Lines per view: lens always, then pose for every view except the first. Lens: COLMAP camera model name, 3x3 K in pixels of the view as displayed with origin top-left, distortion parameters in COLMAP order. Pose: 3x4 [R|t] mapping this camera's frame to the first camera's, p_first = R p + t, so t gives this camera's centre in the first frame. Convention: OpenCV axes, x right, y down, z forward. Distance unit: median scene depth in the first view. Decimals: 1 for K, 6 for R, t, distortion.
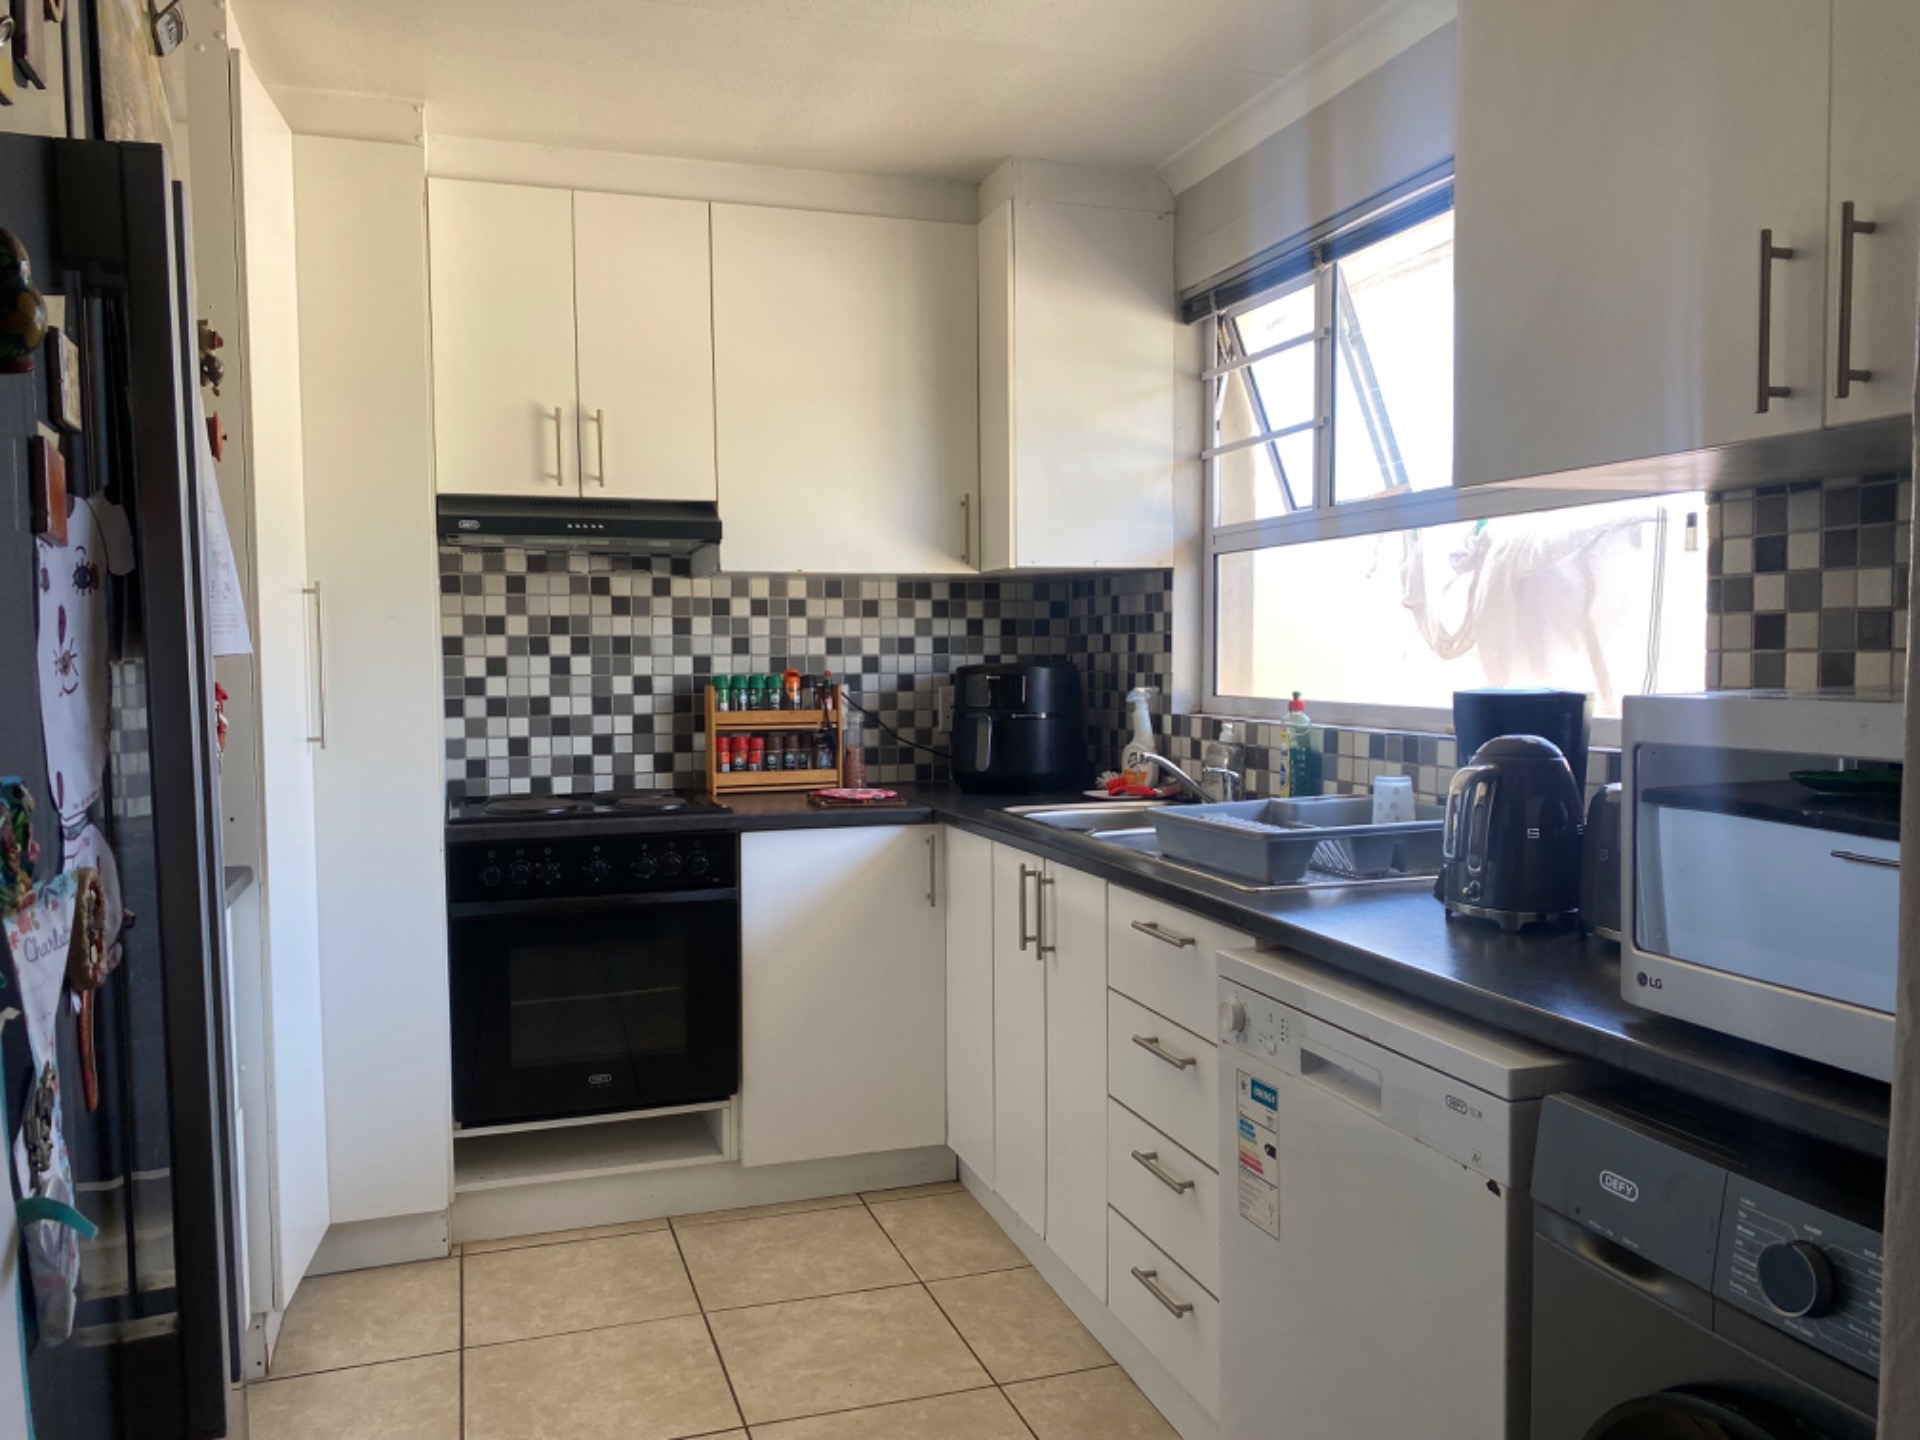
lens RADIAL K [[1419.4, 0, 931.9], [0, 1419.4, 728.2], [0, 0, 1]] dist [0.074211, -0.179987]
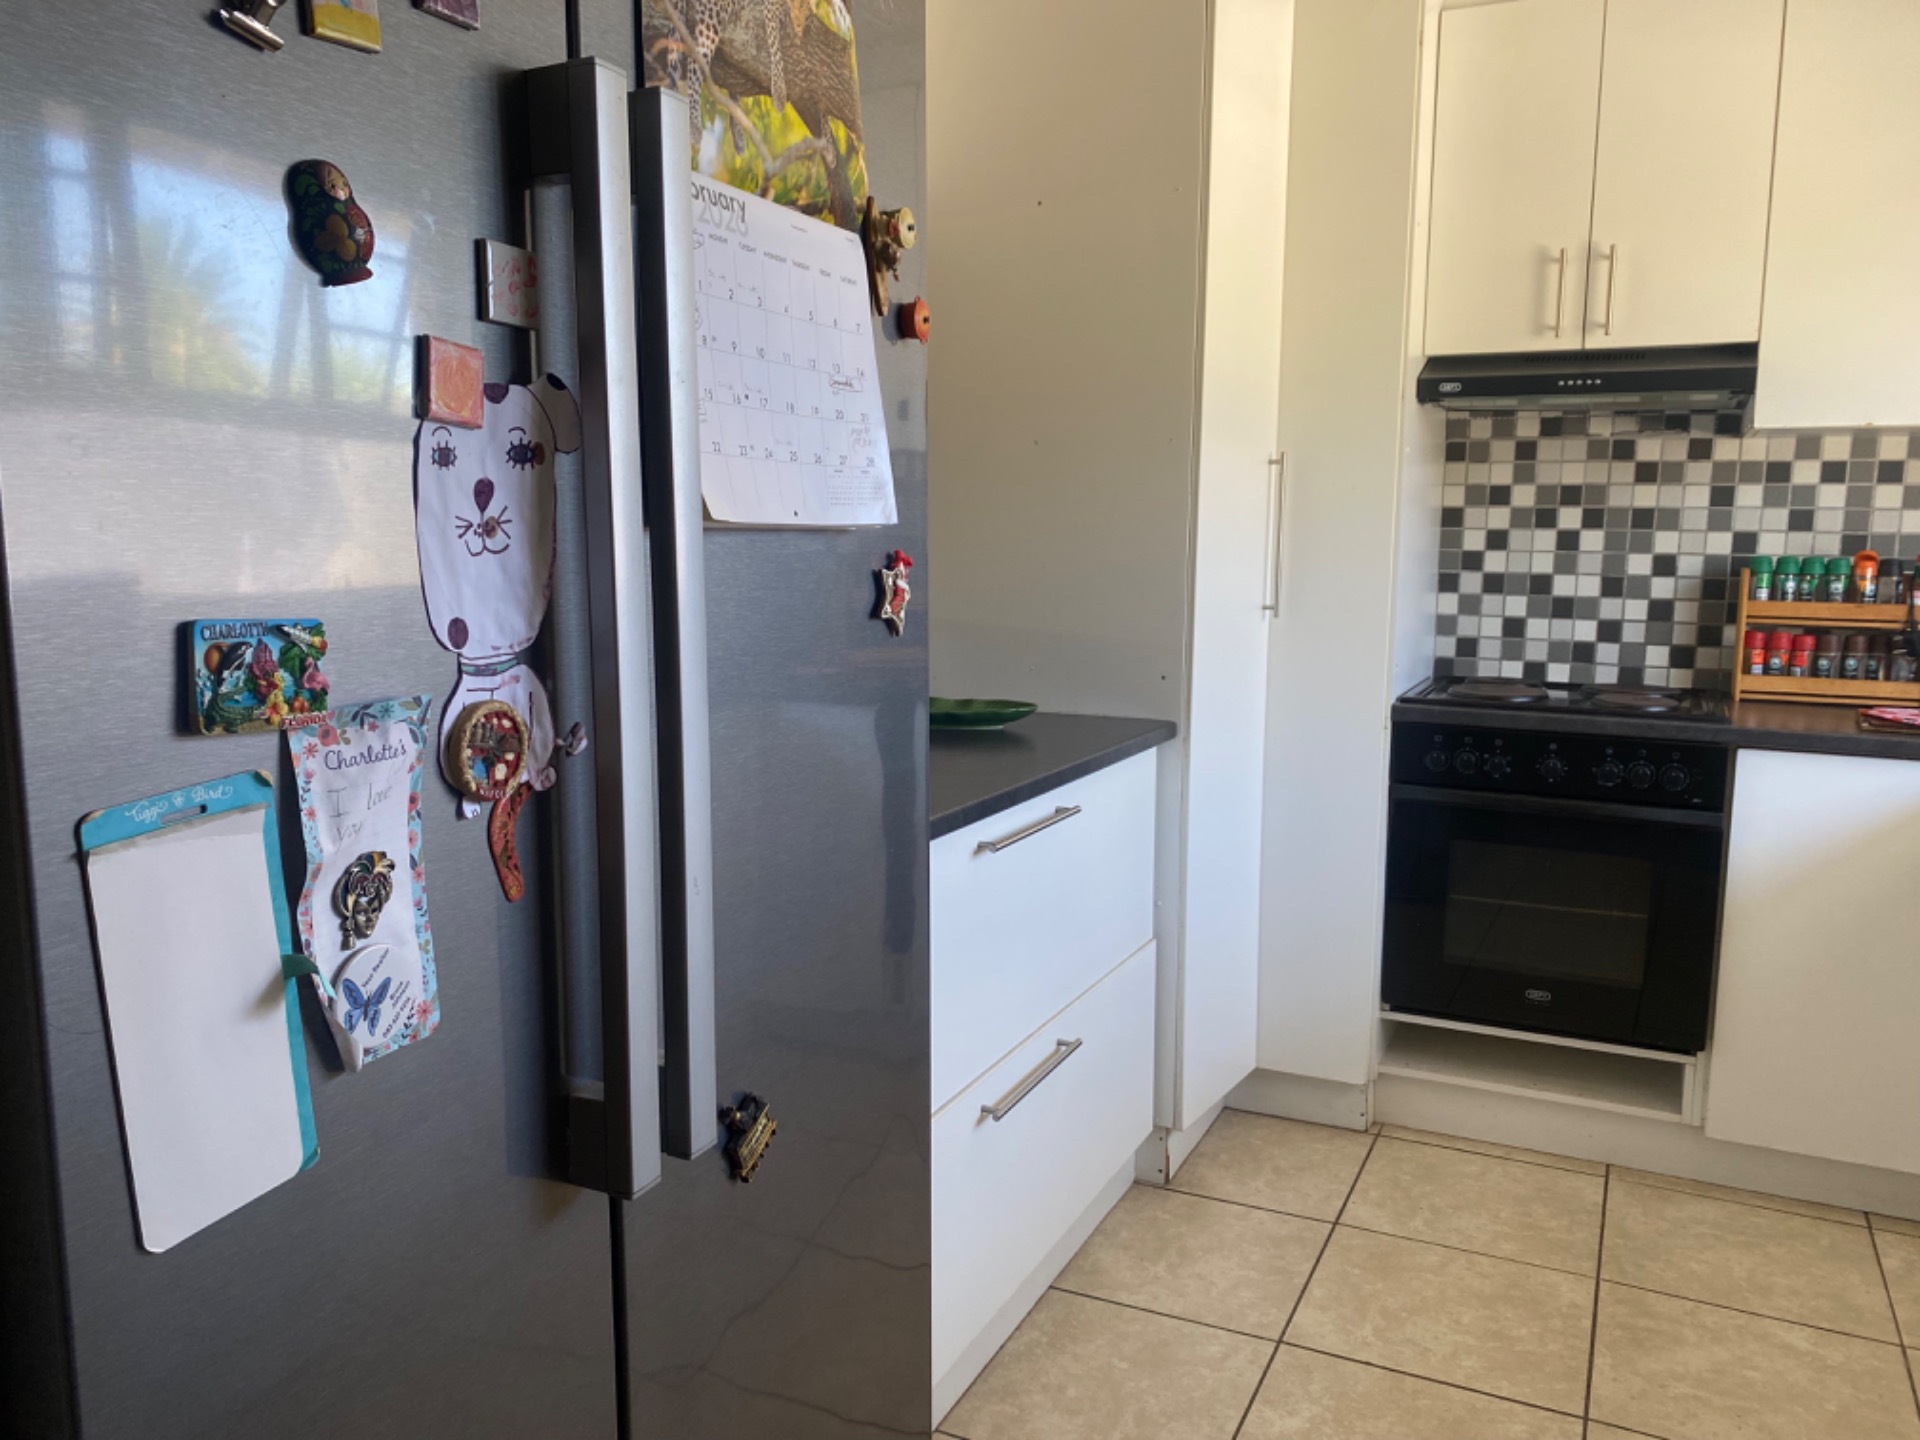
lens RADIAL K [[1435.7, 0, 960.0], [0, 1435.7, 720.0], [0, 0, 1]] dist [-0.003635, -0.001478]
pose [[0.717519, 0.107907, -0.688129, 0.101275], [-0.050062, 0.993361, 0.103571, -0.005920], [0.694737, -0.039865, 0.718158, 0.078117]]
